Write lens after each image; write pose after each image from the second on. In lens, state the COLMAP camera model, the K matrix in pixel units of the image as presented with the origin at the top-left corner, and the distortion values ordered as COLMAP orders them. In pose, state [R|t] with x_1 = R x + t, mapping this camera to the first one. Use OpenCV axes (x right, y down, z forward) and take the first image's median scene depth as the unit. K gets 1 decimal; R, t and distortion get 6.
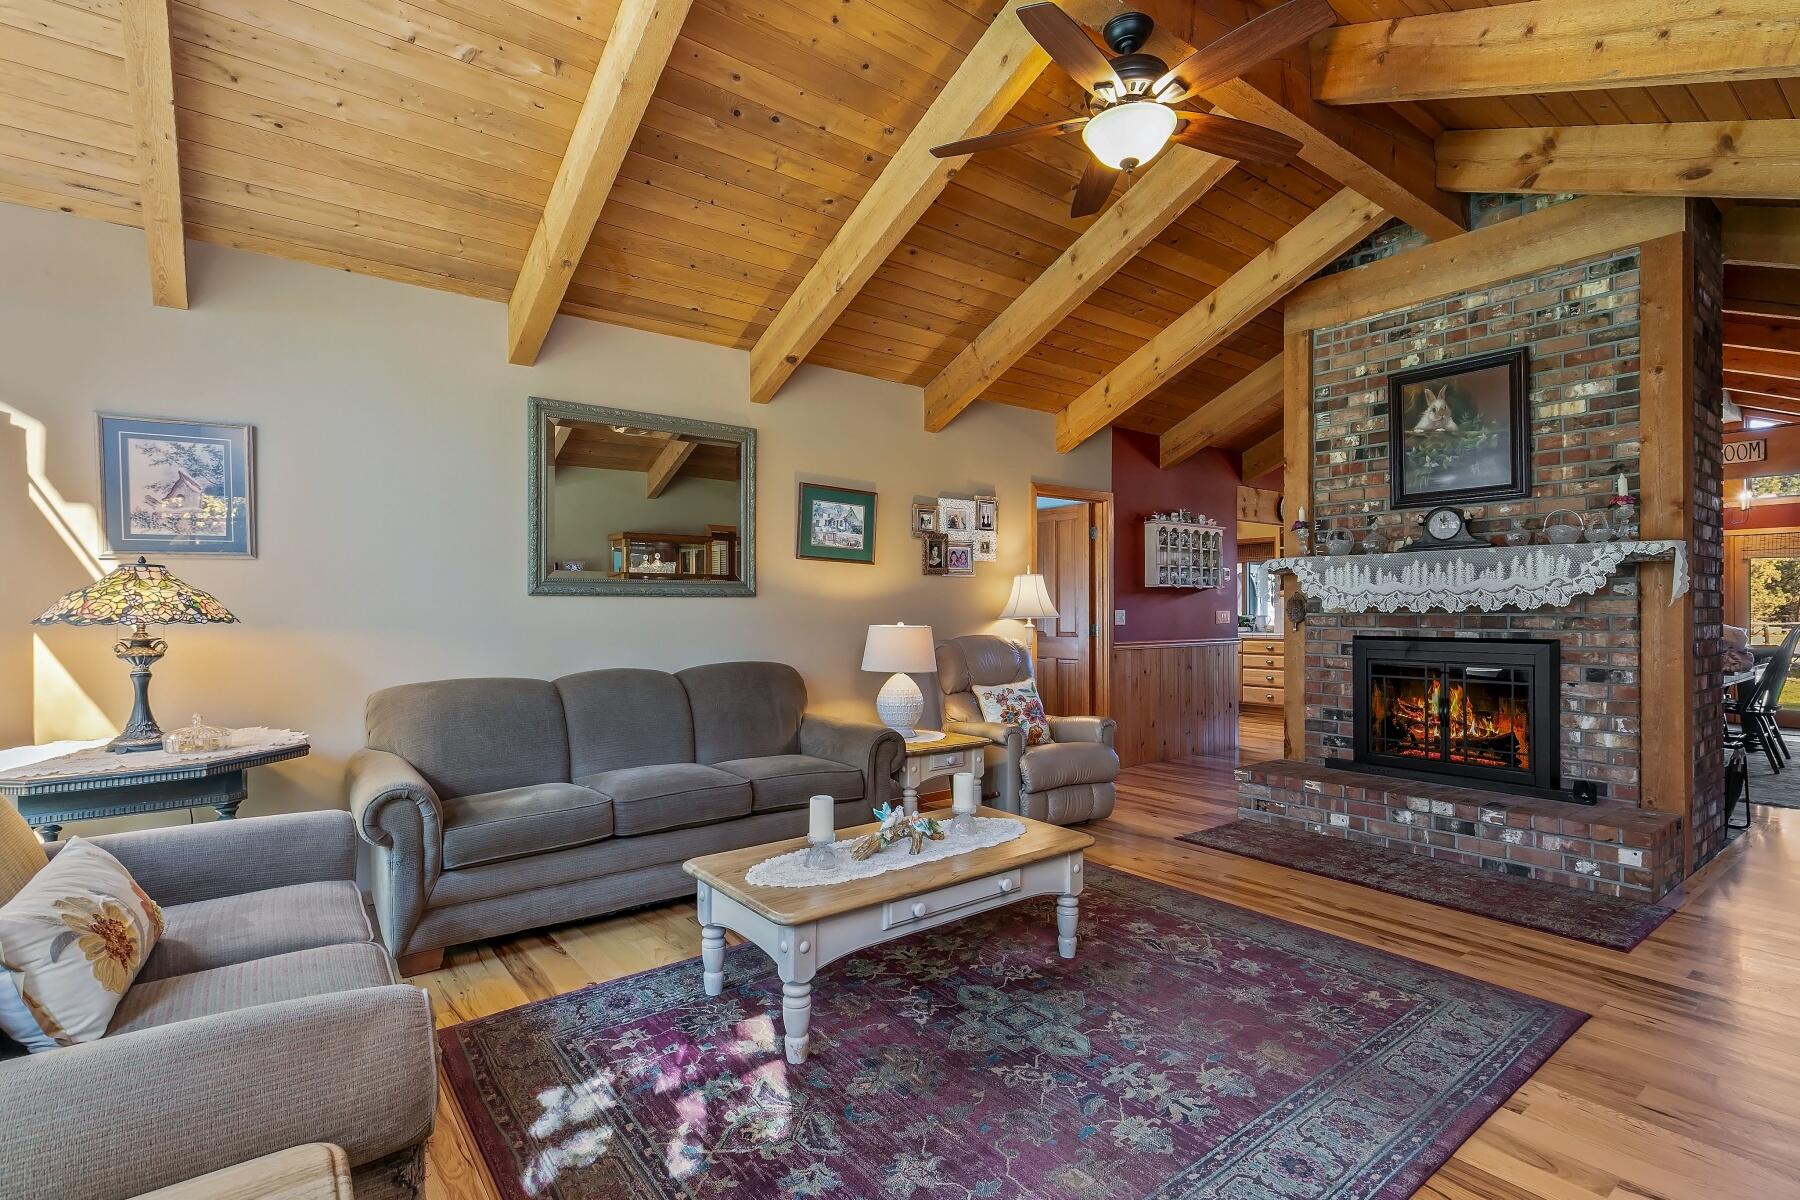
lens RADIAL K [[838.7, 0, 900.0], [0, 838.7, 600.0], [0, 0, 1]] dist [0.005816, 0.000110]
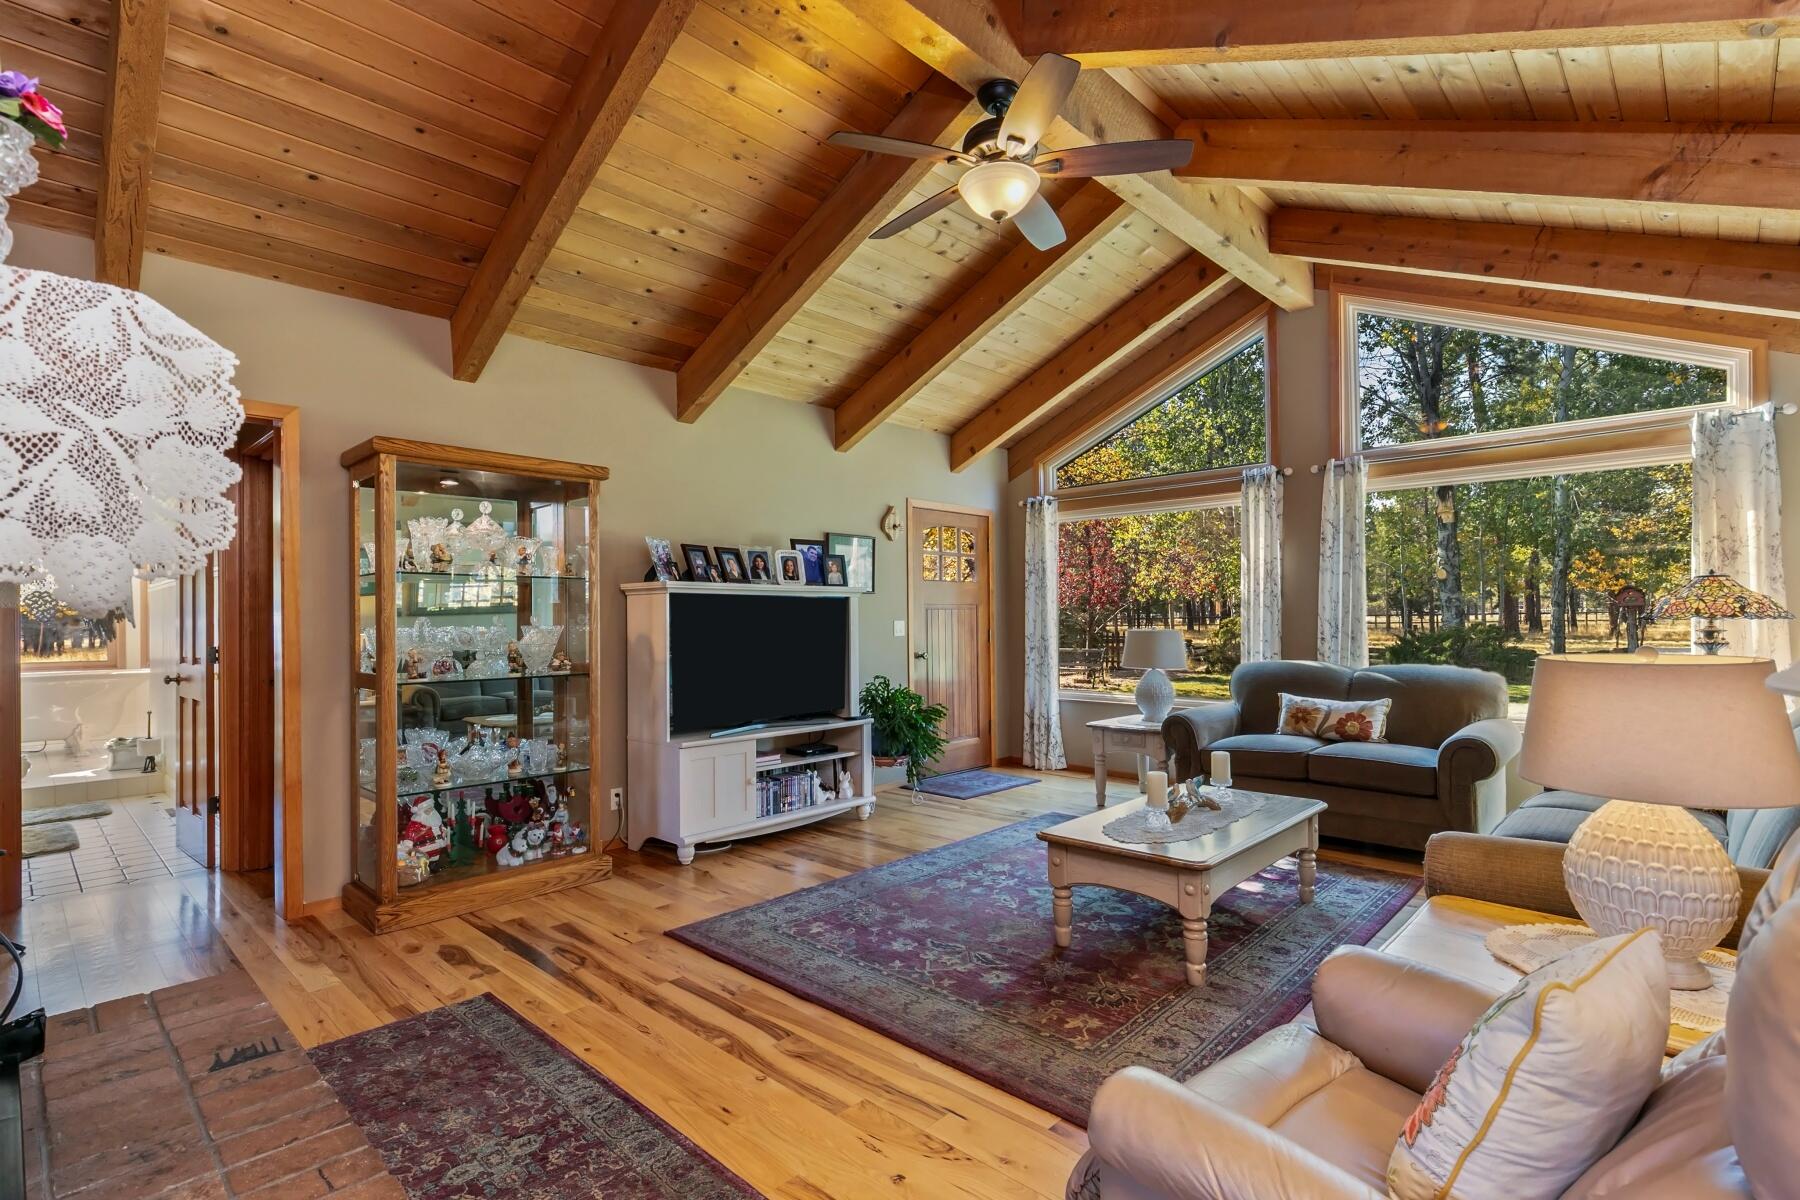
lens RADIAL K [[870.7, 0, 900.0], [0, 870.7, 600.0], [0, 0, 1]] dist [-0.002383, -0.000166]
pose [[-0.986020, 0.010547, -0.166294, 0.452771], [0.016047, 0.999366, -0.031767, 0.017061], [0.165854, -0.033991, -0.985564, 1.607390]]
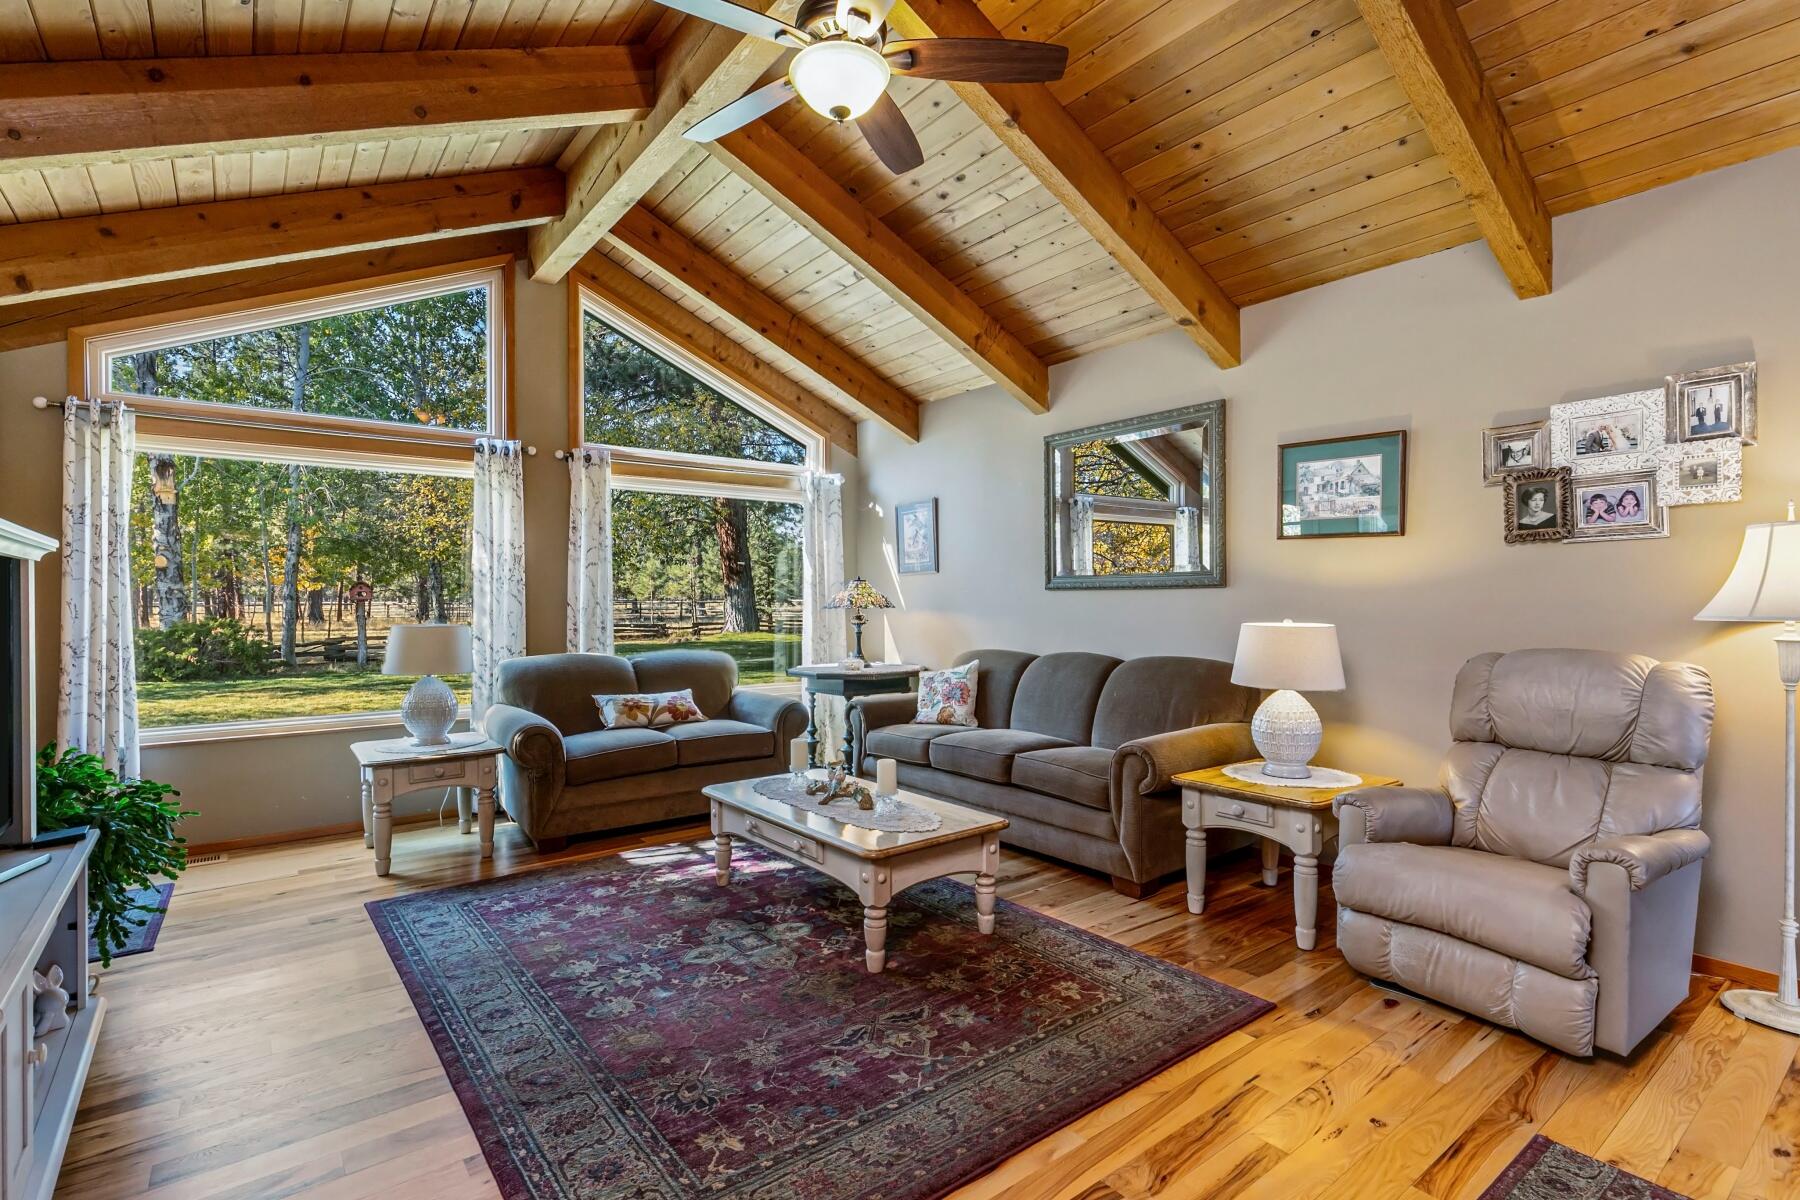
lens RADIAL K [[838.7, 0, 900.0], [0, 838.7, 600.0], [0, 0, 1]] dist [0.005816, 0.000110]
pose [[0.017161, 0.002805, -0.999849, 0.896055], [0.016633, 0.999857, 0.003091, 0.002082], [0.999714, -0.016683, 0.017112, 0.793858]]
